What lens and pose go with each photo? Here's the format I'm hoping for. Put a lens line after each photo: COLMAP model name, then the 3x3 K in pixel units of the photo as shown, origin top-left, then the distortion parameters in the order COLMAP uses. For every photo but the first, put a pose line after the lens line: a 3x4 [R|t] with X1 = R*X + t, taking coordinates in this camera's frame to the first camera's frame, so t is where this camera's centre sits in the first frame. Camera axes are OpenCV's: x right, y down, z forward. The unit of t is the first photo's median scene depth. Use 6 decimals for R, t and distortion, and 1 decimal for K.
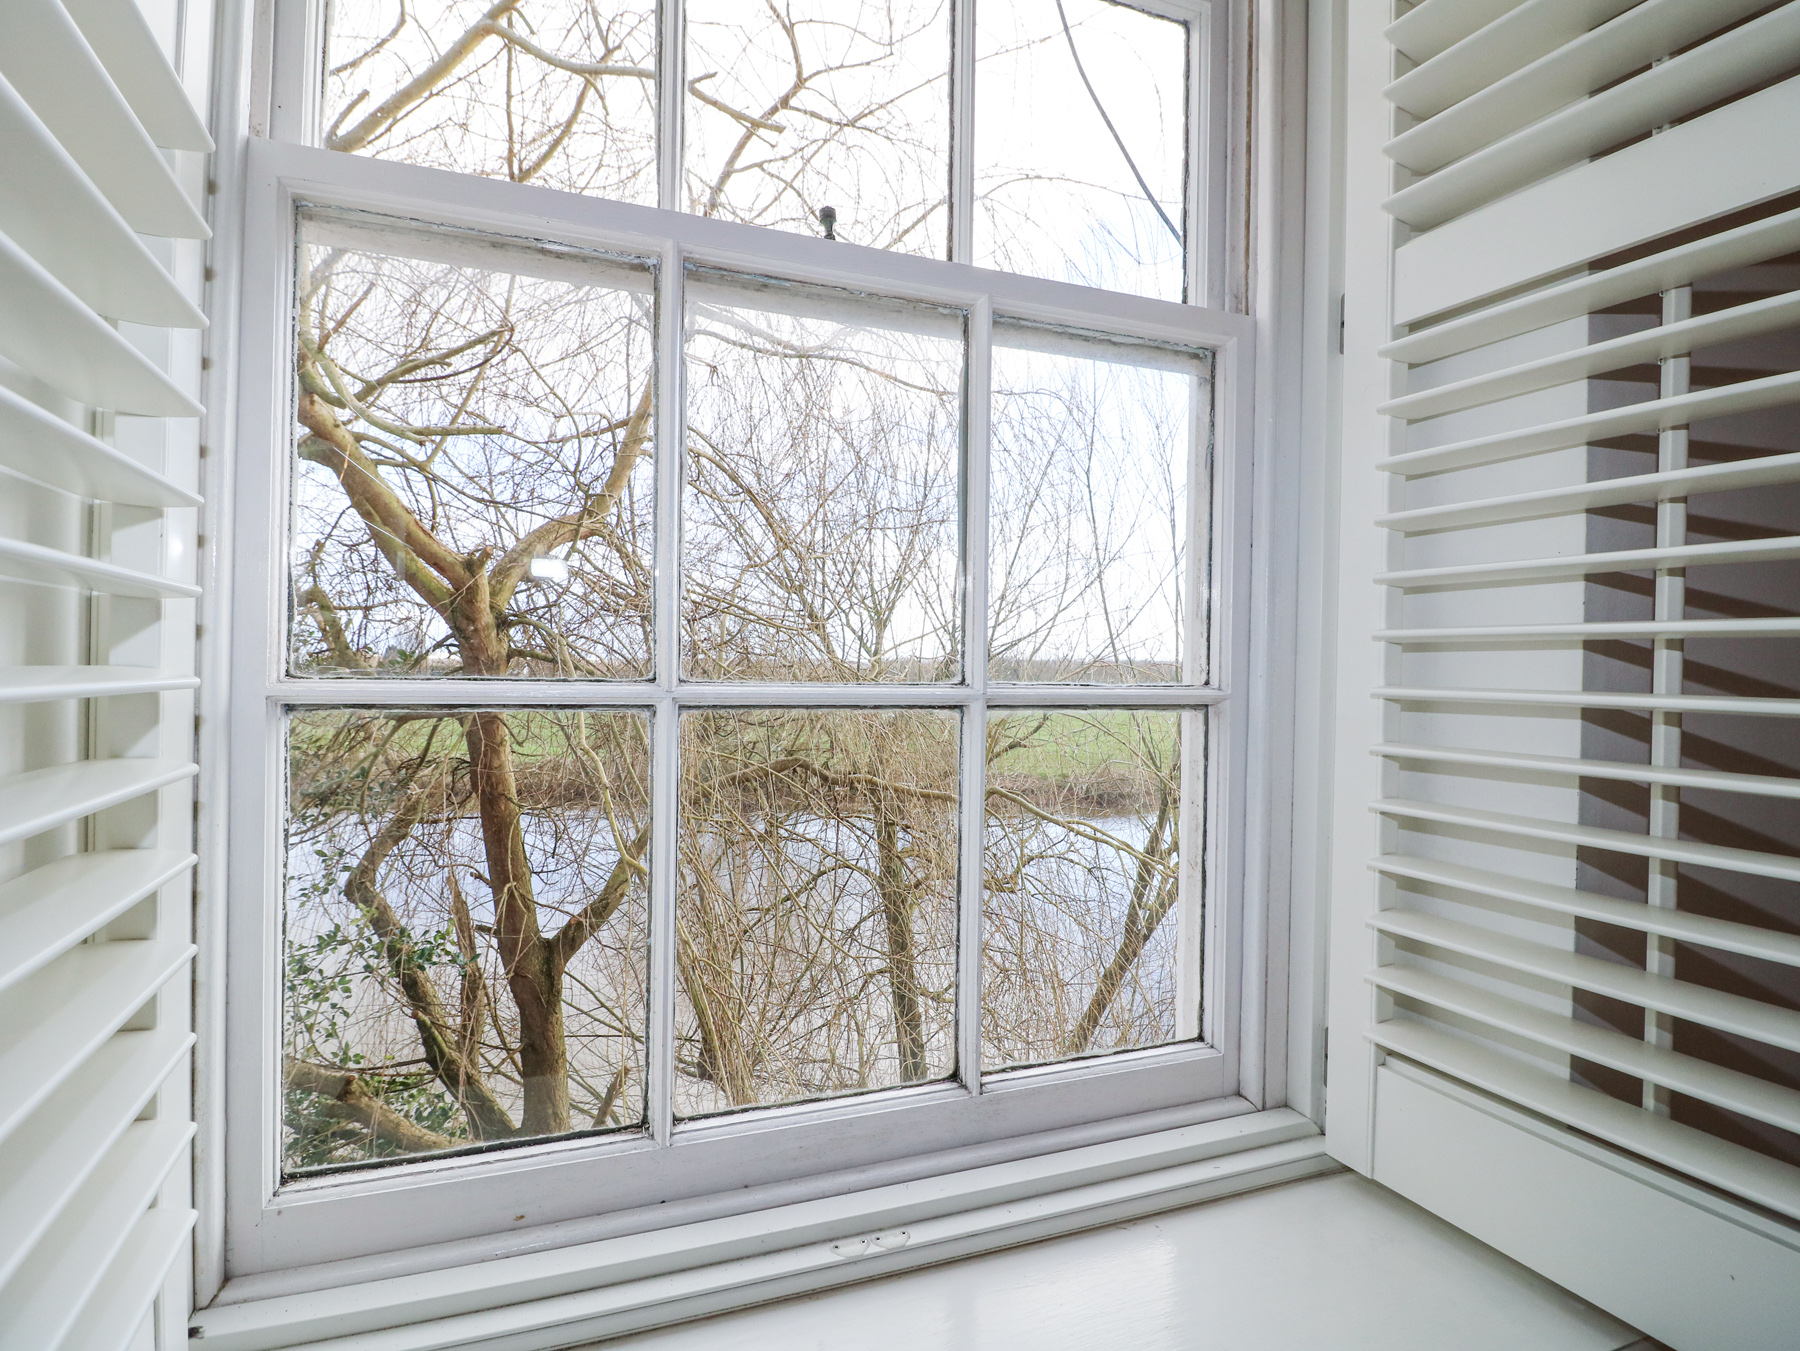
lens RADIAL K [[928.5, 0, 898.8], [0, 928.5, 670.4], [0, 0, 1]] dist [0.002592, -0.015833]
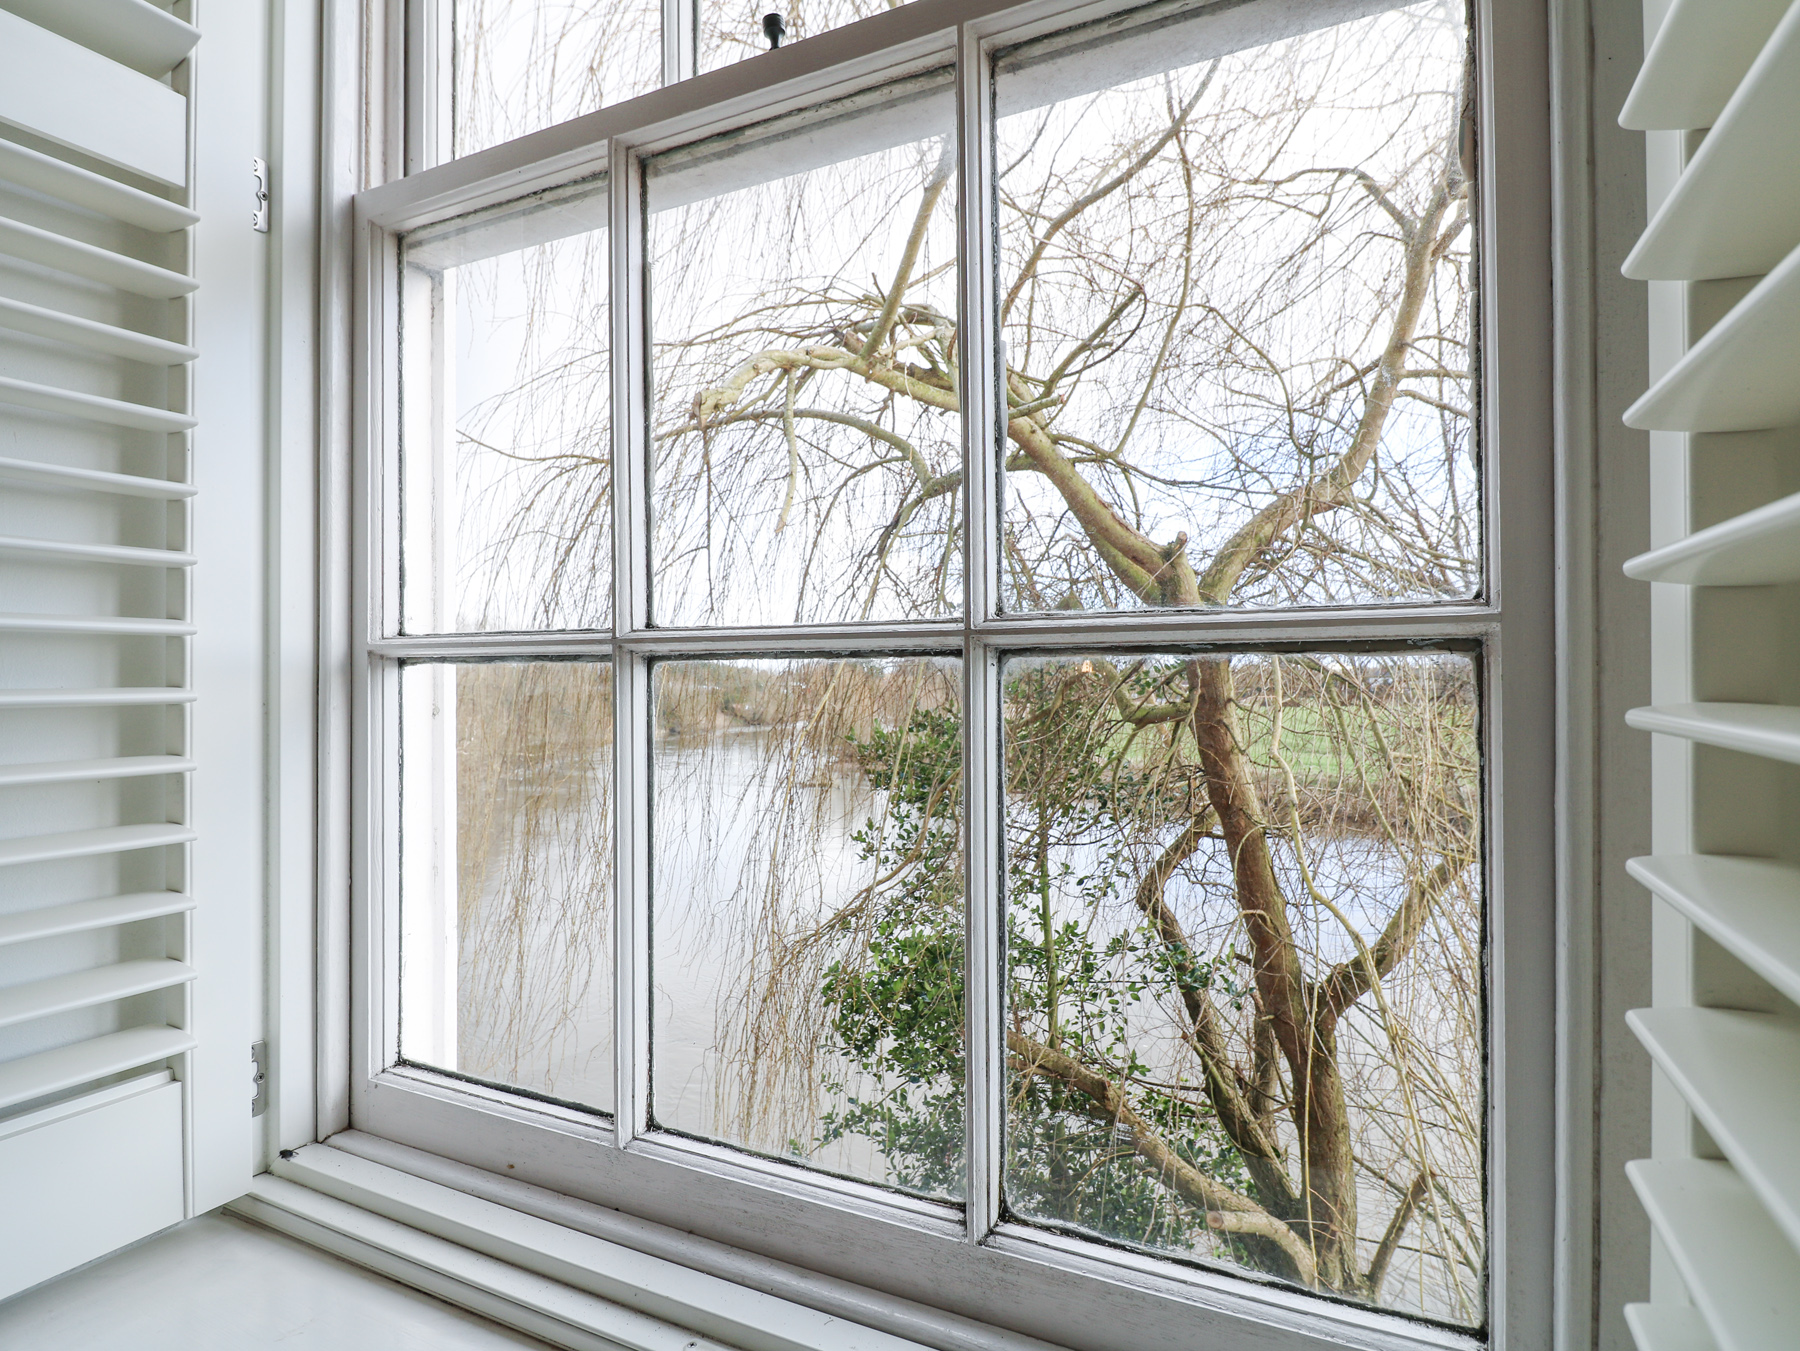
lens RADIAL K [[1046.3, 0, 898.4], [0, 1046.3, 667.6], [0, 0, 1]] dist [0.000234, 0.000016]
pose [[0.671327, -0.017266, -0.740960, 0.097861], [0.007129, 0.999833, -0.016839, 0.010521], [0.741127, 0.006022, 0.671338, 0.075660]]
